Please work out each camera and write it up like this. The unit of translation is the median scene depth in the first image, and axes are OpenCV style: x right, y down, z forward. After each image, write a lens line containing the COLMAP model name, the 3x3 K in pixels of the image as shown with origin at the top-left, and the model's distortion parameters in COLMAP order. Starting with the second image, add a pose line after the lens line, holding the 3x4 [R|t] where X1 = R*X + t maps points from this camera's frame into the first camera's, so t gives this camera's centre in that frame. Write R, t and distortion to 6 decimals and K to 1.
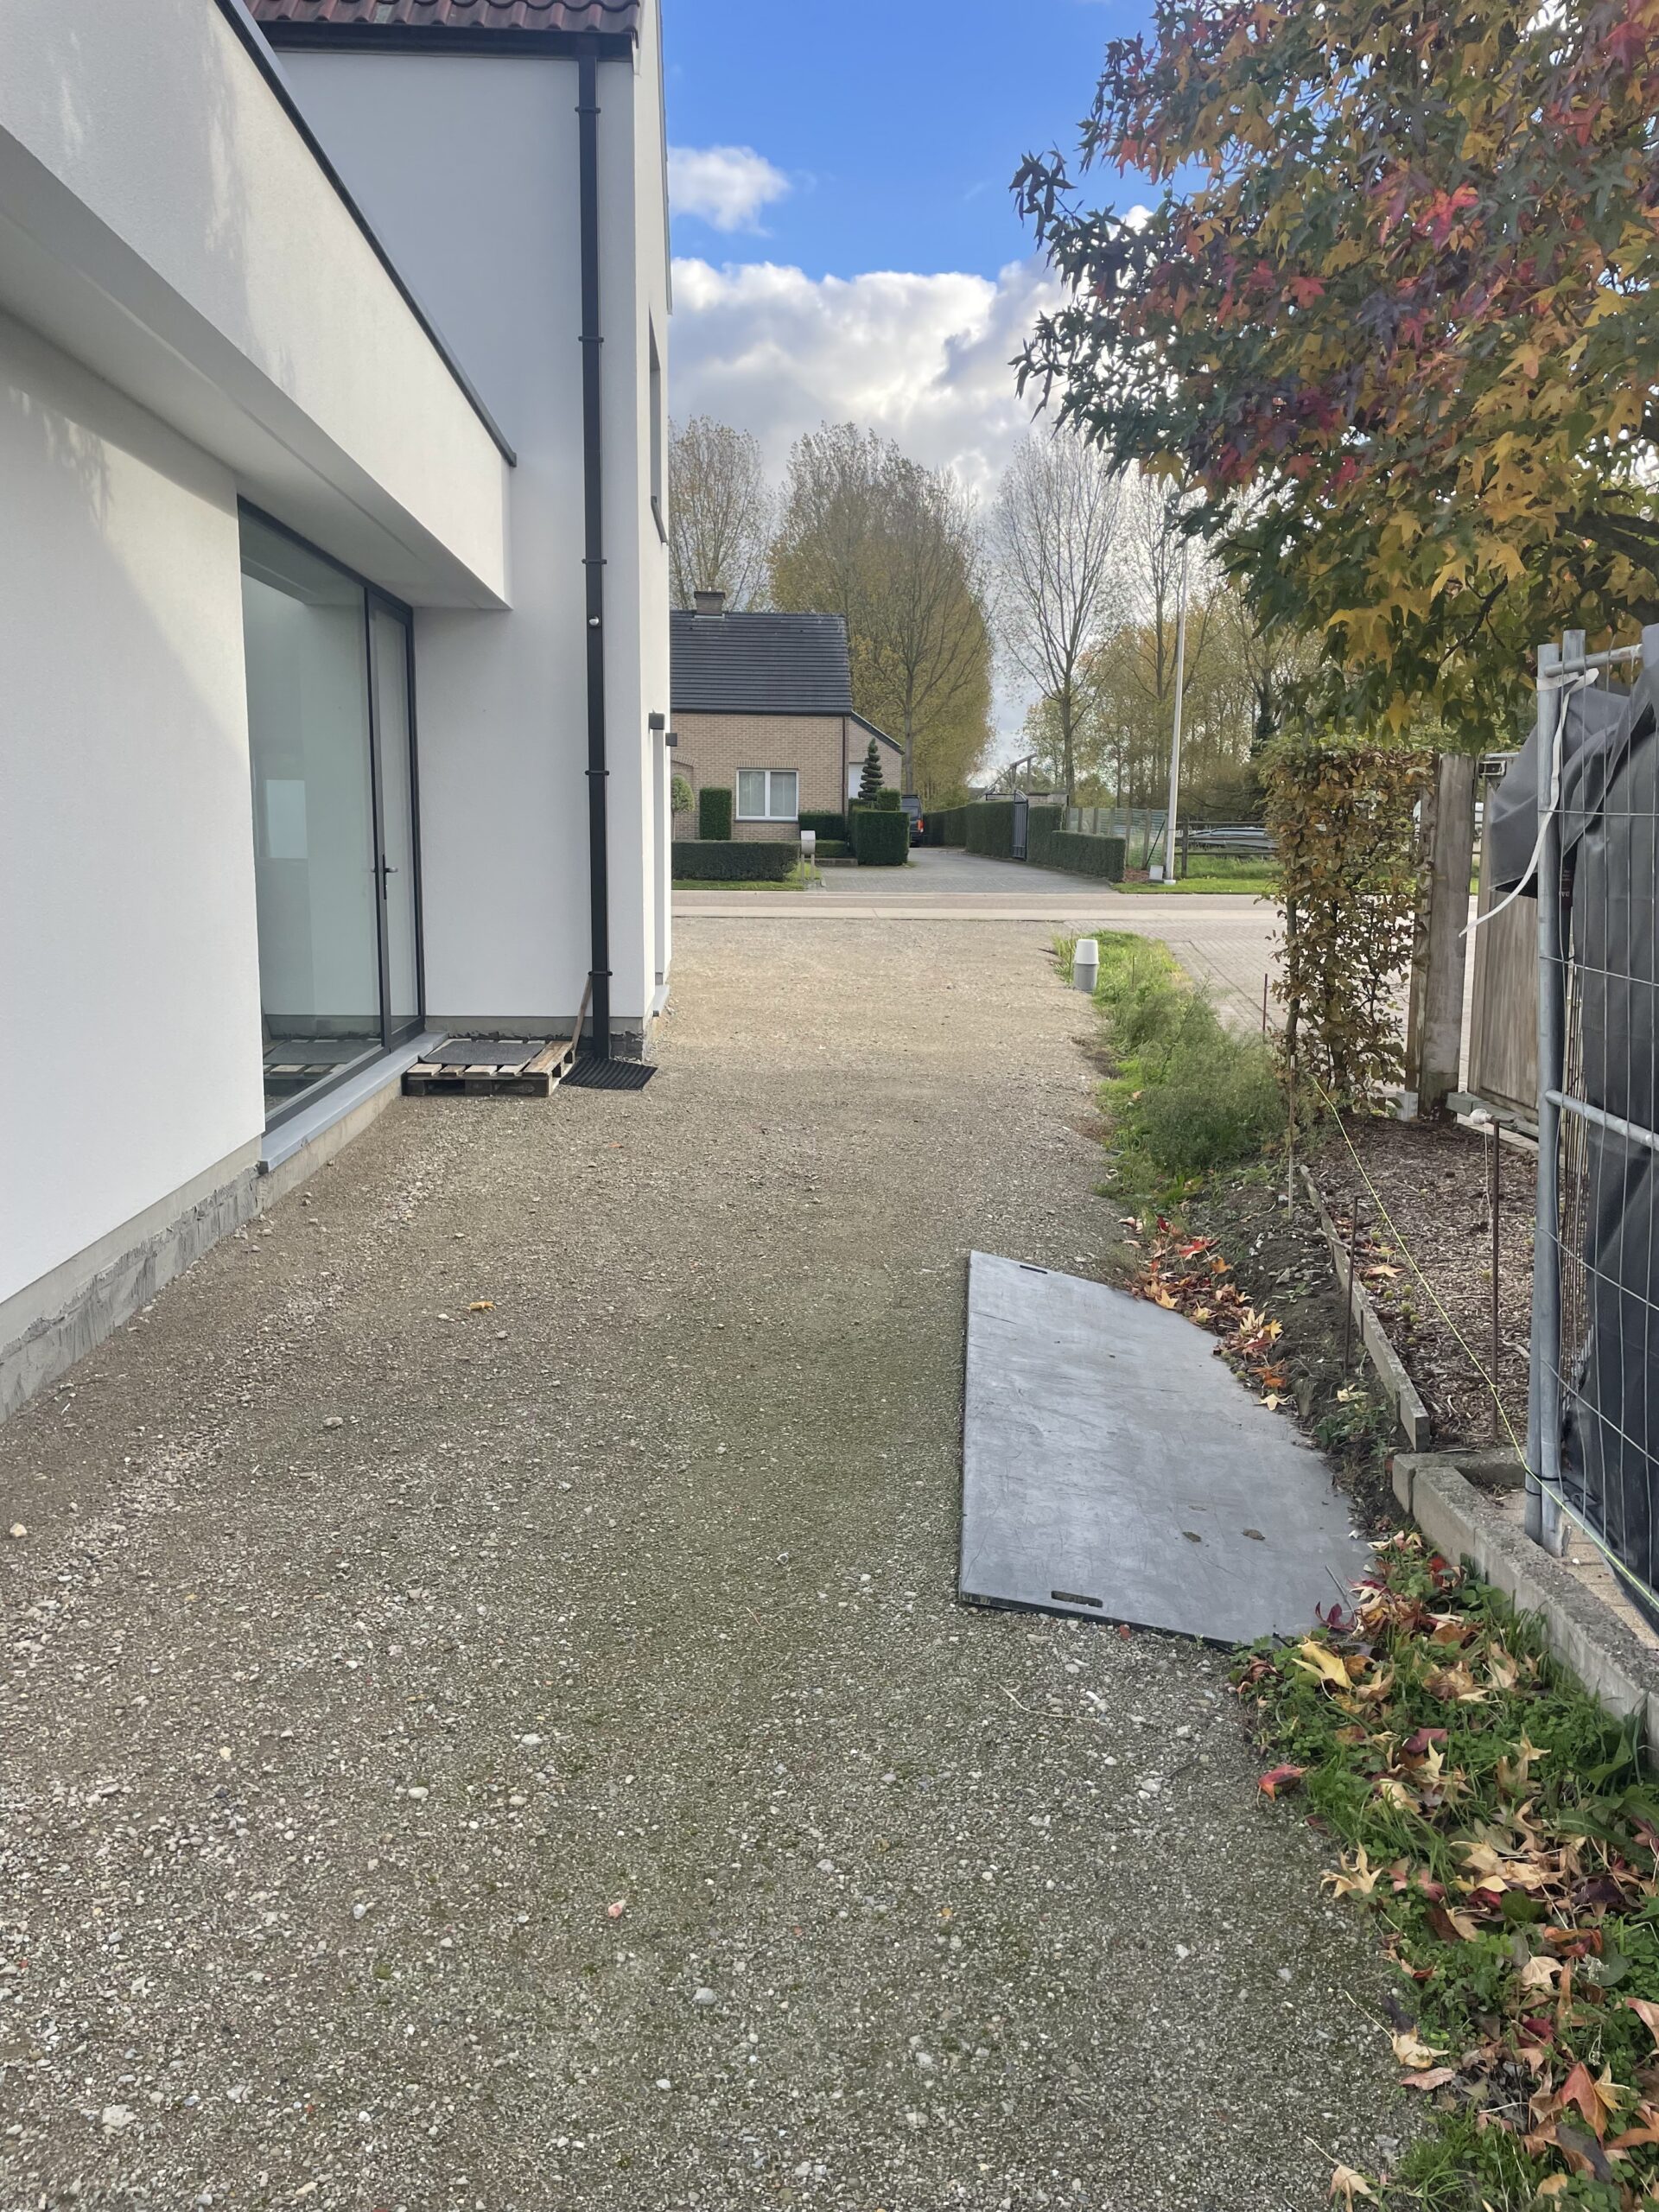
lens RADIAL K [[1669.2, 0, 828.6], [0, 1669.2, 1088.9], [0, 0, 1]] dist [0.112081, -0.154088]
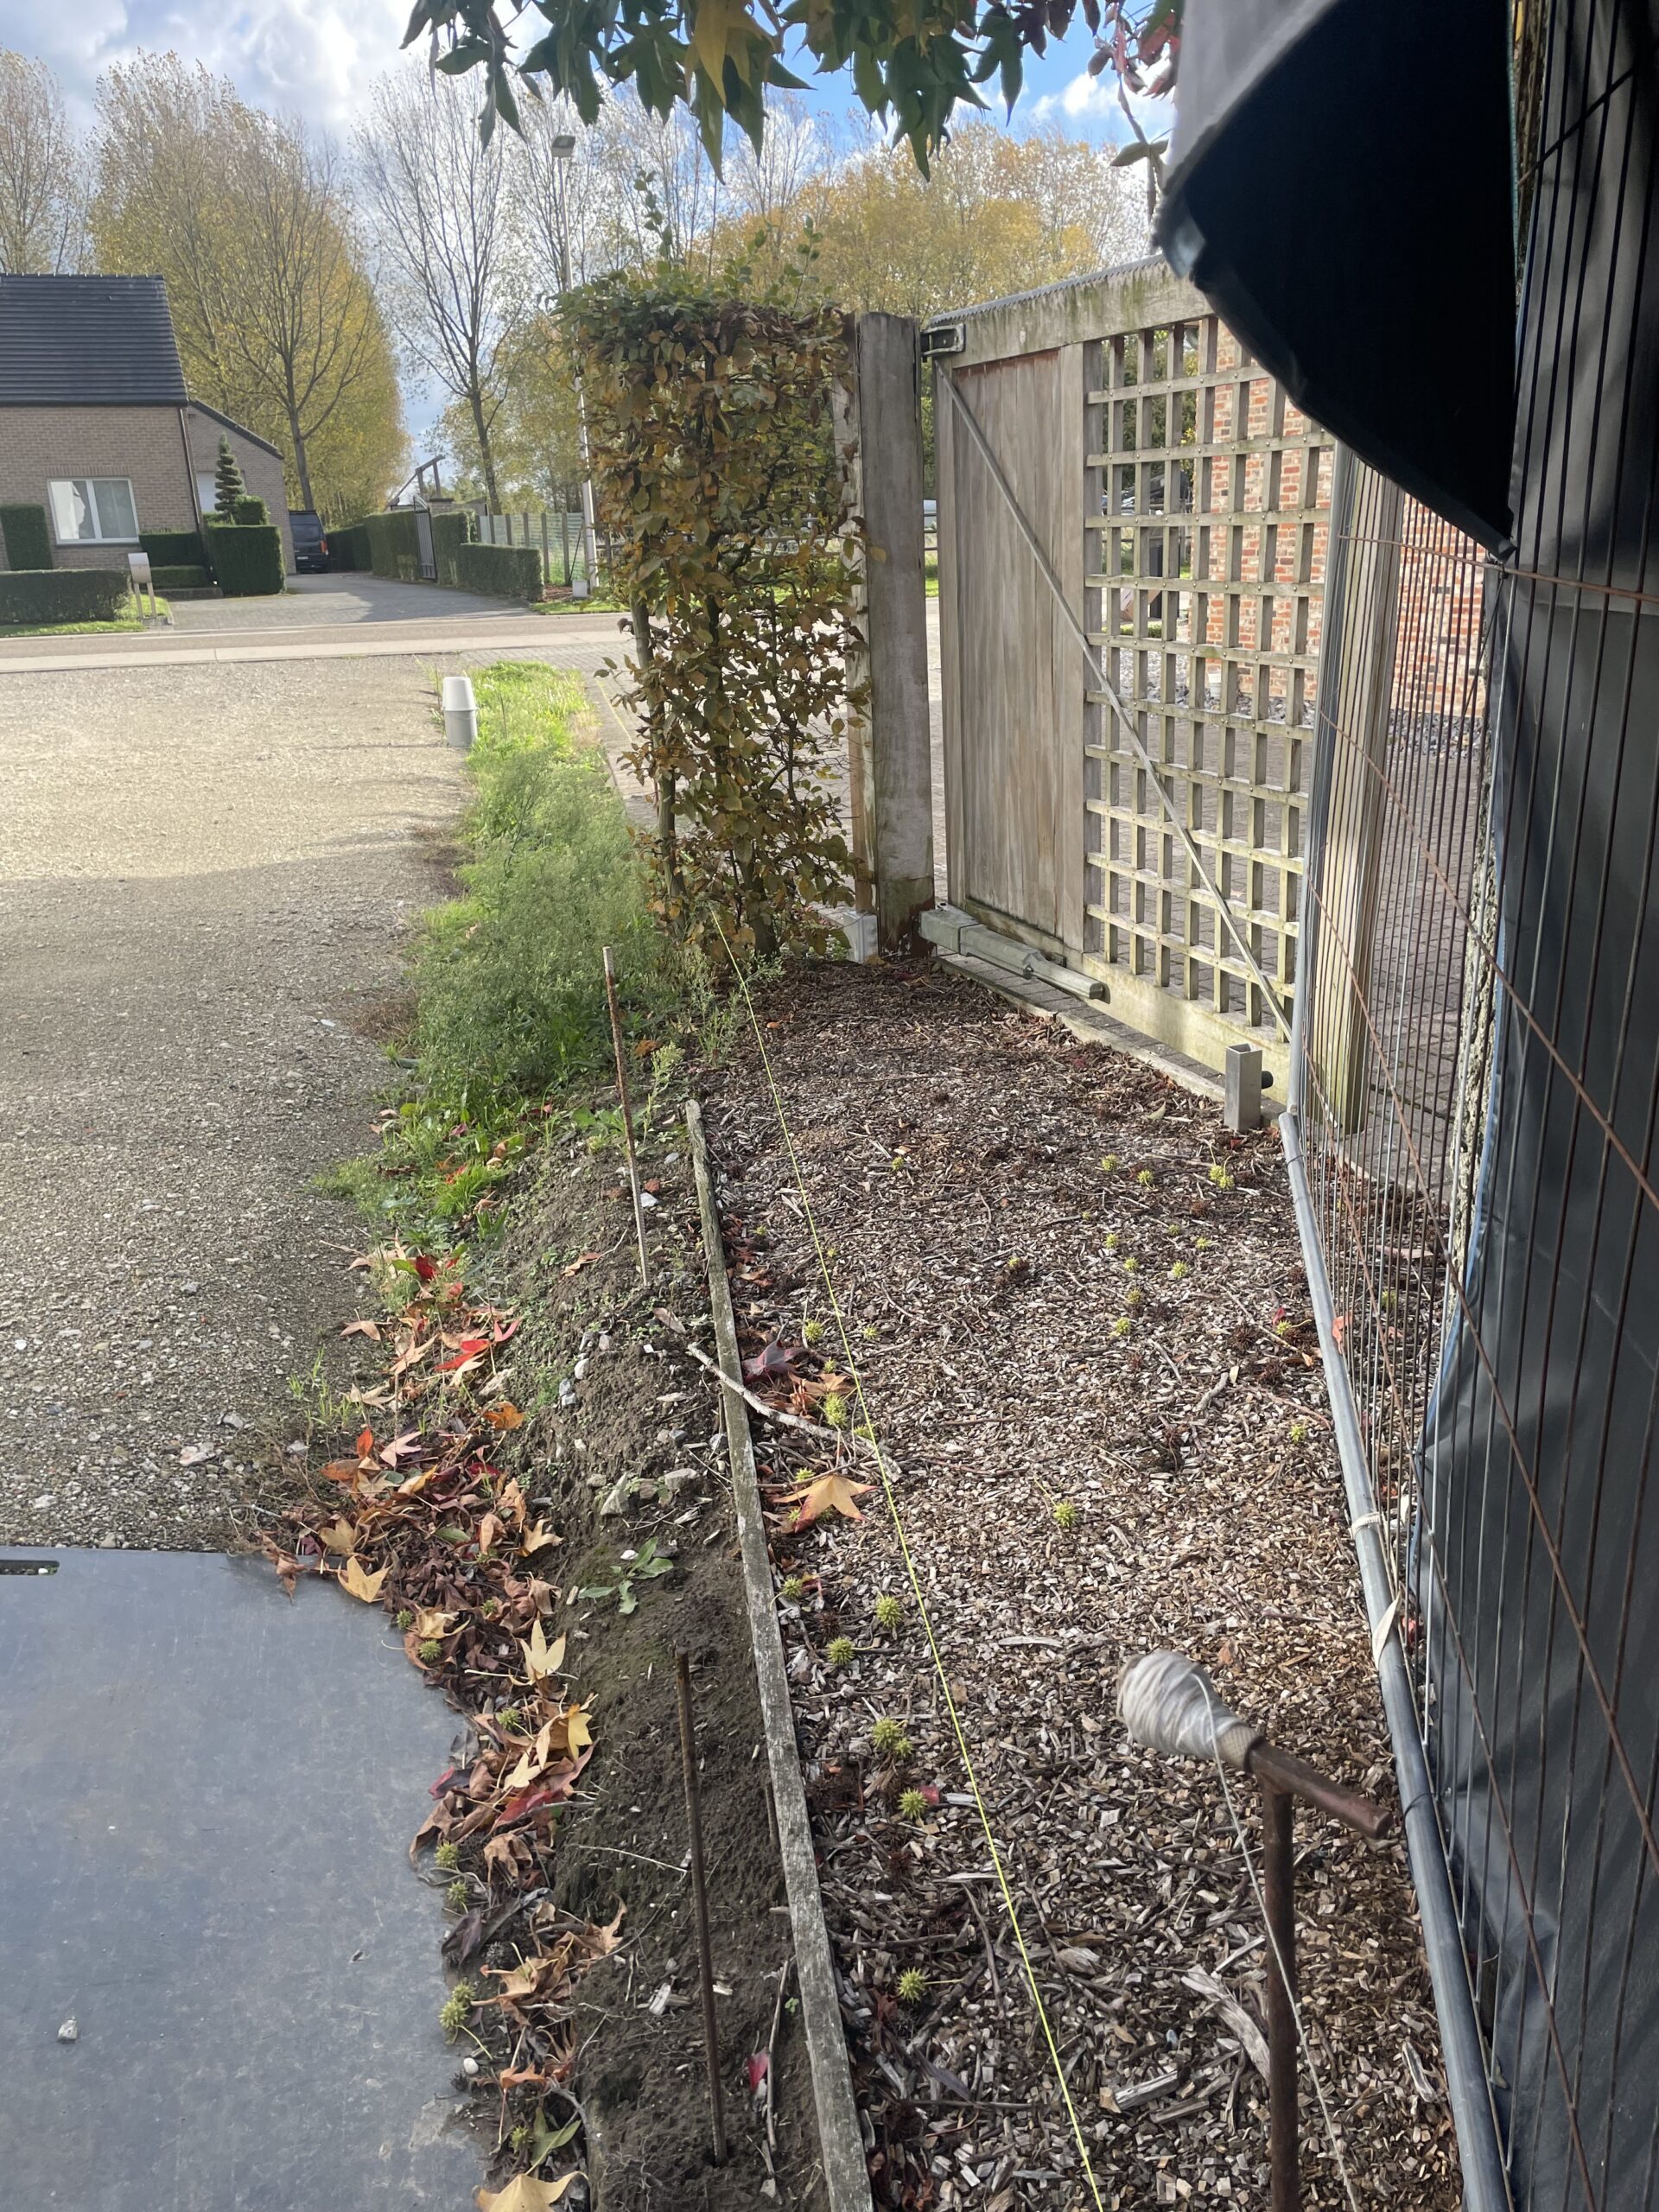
lens RADIAL K [[1669.2, 0, 828.6], [0, 1669.2, 1088.9], [0, 0, 1]] dist [0.112081, -0.154088]
pose [[0.949617, -0.139257, 0.280776, 0.152562], [0.093968, 0.981158, 0.168816, -0.039953], [-0.298994, -0.133927, 0.944810, 0.419904]]
